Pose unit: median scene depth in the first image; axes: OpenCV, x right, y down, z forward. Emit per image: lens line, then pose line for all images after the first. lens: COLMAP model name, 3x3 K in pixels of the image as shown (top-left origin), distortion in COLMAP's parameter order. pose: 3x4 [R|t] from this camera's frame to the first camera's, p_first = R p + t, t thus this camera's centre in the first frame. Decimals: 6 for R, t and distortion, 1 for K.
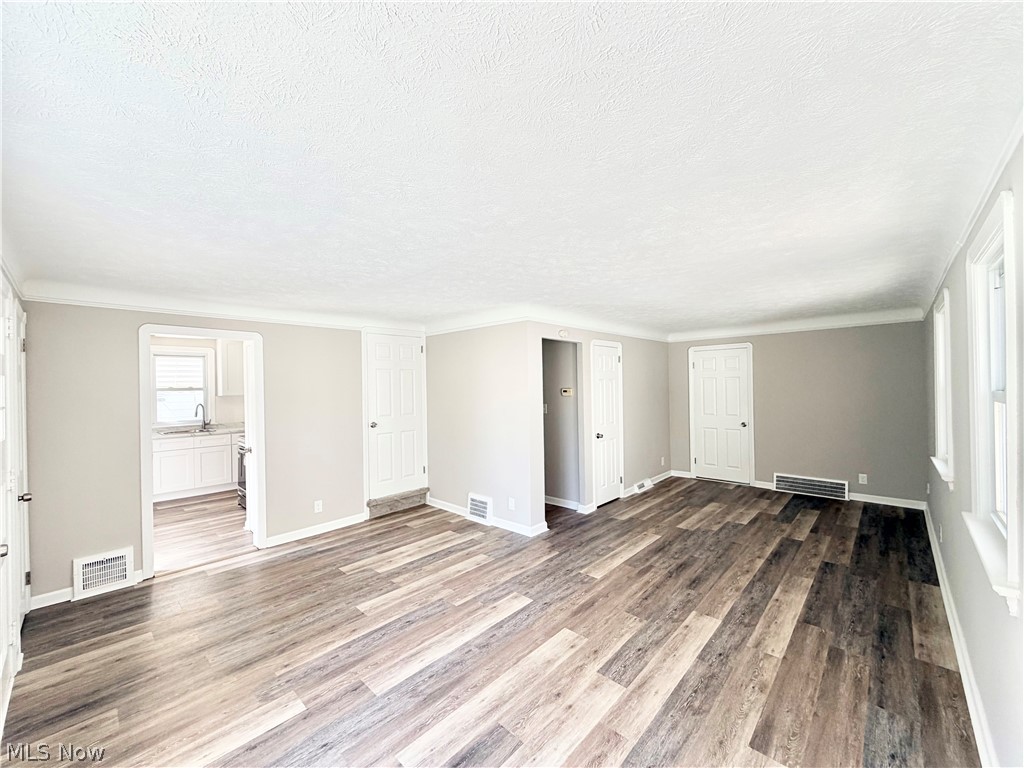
lens RADIAL K [[407.0, 0, 508.4], [0, 407.0, 388.1], [0, 0, 1]] dist [-0.000334, 0.000209]
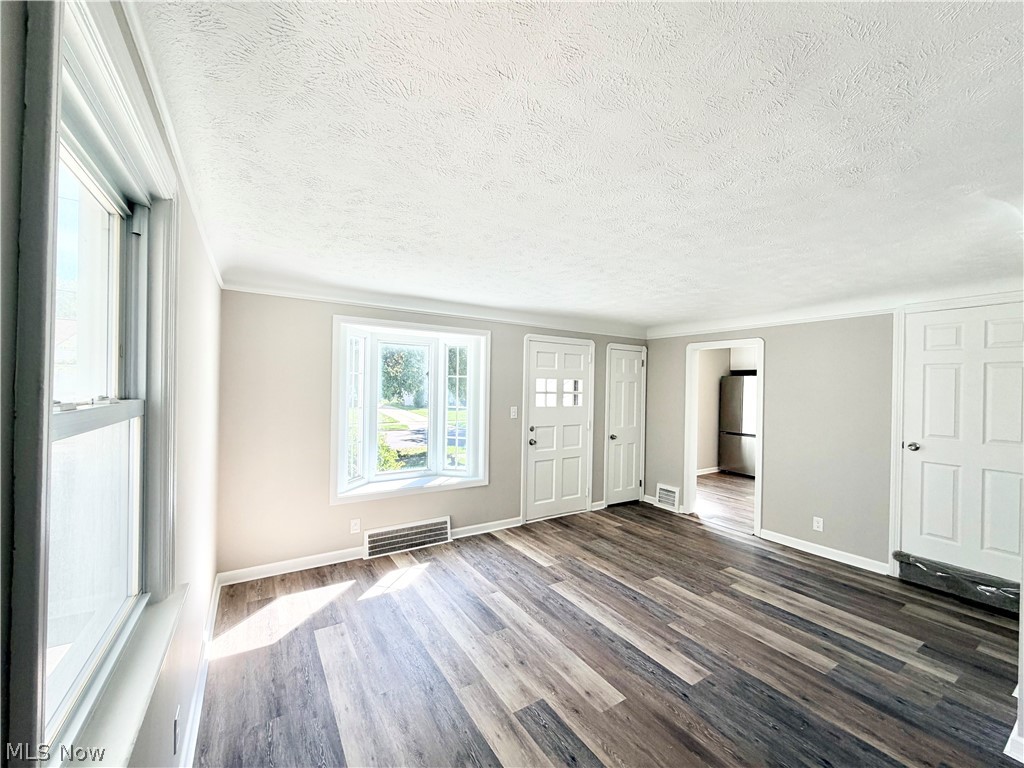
lens RADIAL K [[407.0, 0, 509.8], [0, 407.0, 384.7], [0, 0, 1]] dist [-0.000334, 0.000209]
pose [[-0.250180, 0.007630, -0.968169, 0.736442], [-0.018025, 0.999759, 0.012537, -0.014208], [0.968032, 0.020587, -0.249982, 0.751303]]
